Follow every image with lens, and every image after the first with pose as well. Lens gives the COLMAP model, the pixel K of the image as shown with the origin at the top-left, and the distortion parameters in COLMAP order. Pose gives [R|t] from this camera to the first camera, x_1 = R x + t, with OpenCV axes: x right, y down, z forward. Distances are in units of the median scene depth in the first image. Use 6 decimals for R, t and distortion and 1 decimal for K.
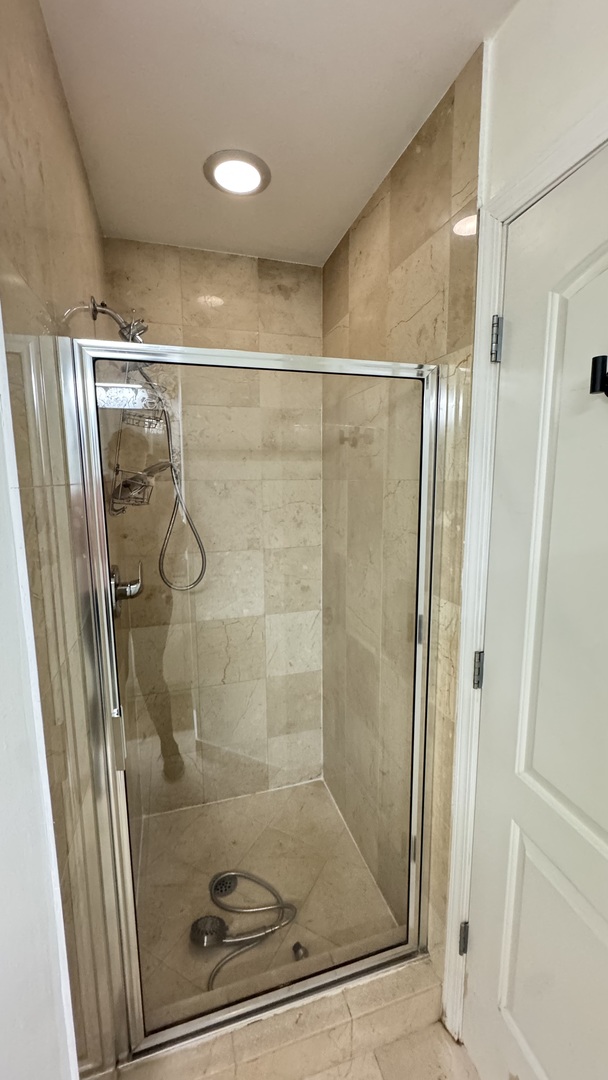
lens RADIAL K [[434.1, 0, 304.8], [0, 434.1, 539.1], [0, 0, 1]] dist [-0.001824, 0.000024]
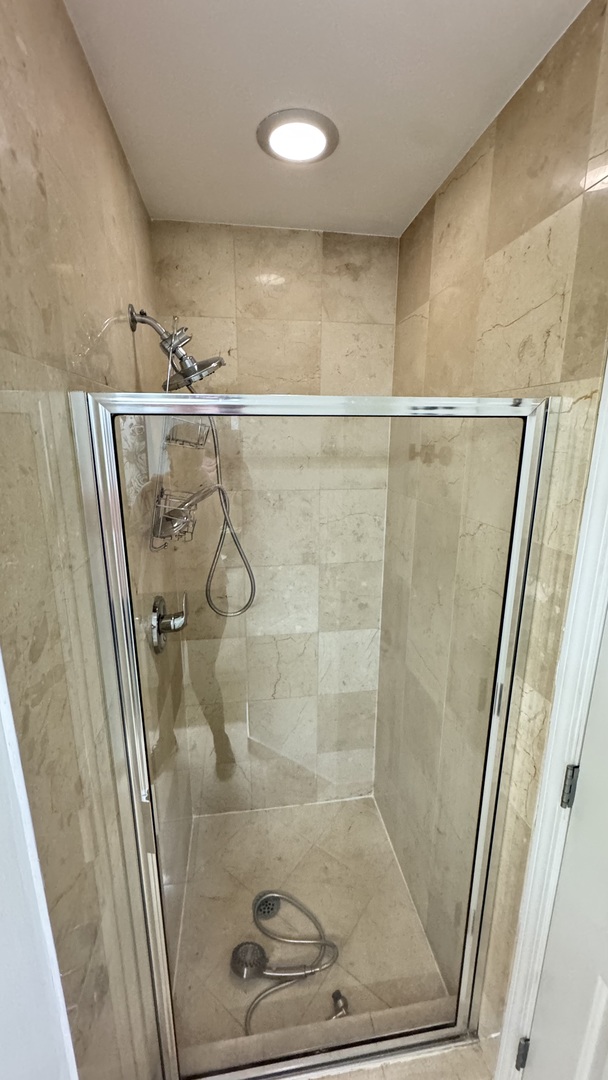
lens RADIAL K [[434.1, 0, 304.8], [0, 434.1, 539.1], [0, 0, 1]] dist [-0.001824, 0.000024]
pose [[0.988935, 0.043423, -0.141854, 0.003962], [-0.029902, 0.994923, 0.096091, -0.141314], [0.145306, -0.090786, 0.985213, 0.110424]]
